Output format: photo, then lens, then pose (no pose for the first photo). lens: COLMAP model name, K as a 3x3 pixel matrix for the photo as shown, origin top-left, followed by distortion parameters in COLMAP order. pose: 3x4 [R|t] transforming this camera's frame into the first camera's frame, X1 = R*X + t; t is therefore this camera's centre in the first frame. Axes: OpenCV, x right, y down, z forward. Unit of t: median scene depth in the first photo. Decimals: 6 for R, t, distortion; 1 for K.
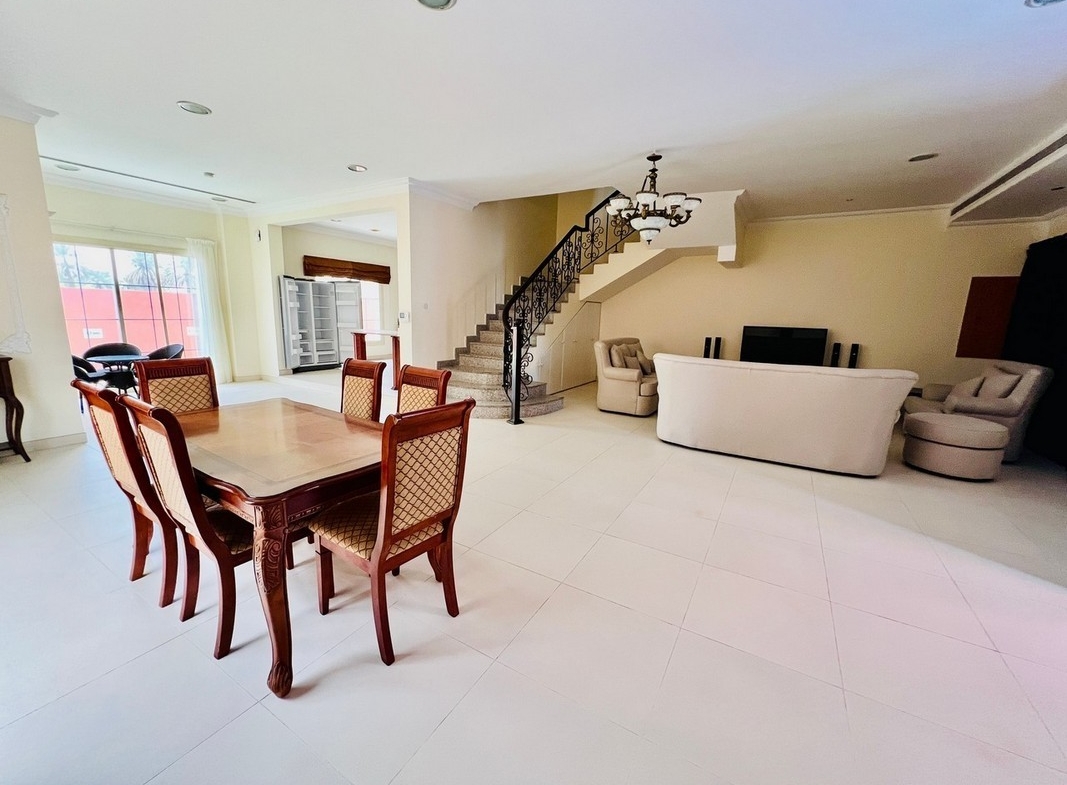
lens RADIAL K [[425.1, 0, 533.5], [0, 425.1, 392.5], [0, 0, 1]] dist [0.000007, 0.000063]
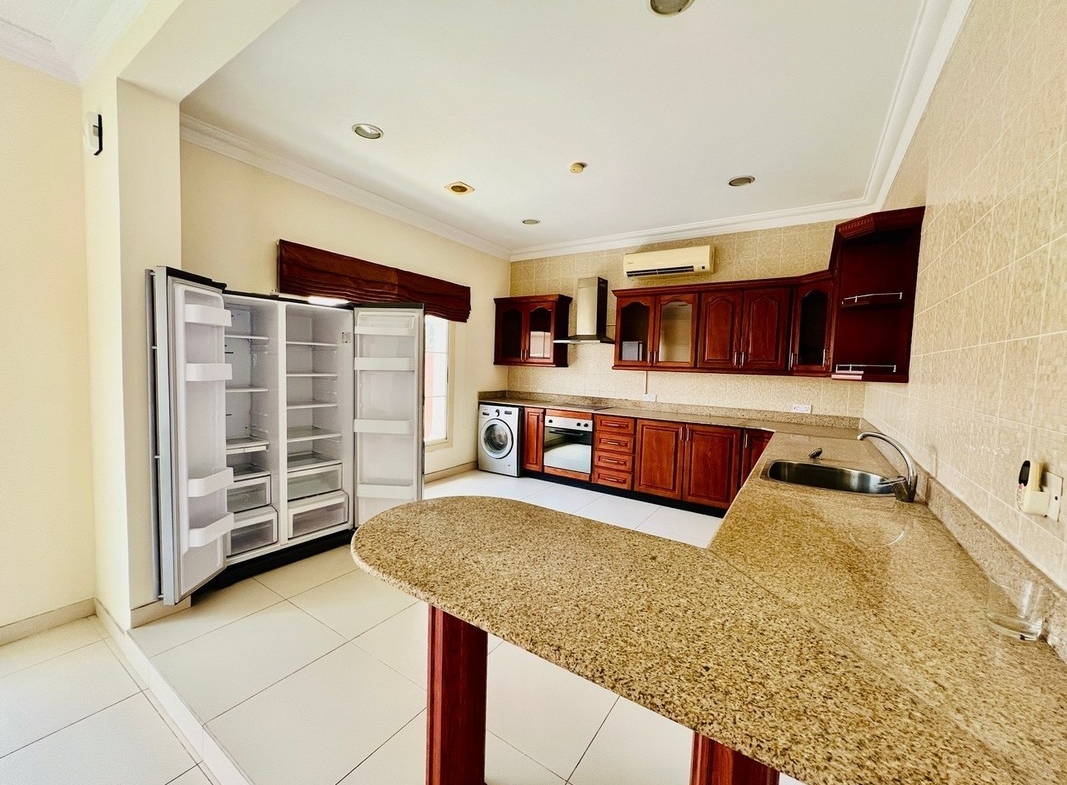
lens RADIAL K [[425.1, 0, 533.5], [0, 425.1, 392.5], [0, 0, 1]] dist [0.000007, 0.000063]
pose [[0.999062, 0.005416, -0.042962, -0.326830], [-0.010651, 0.992402, -0.122574, -0.158125], [0.041972, 0.122917, 0.991529, 0.716174]]
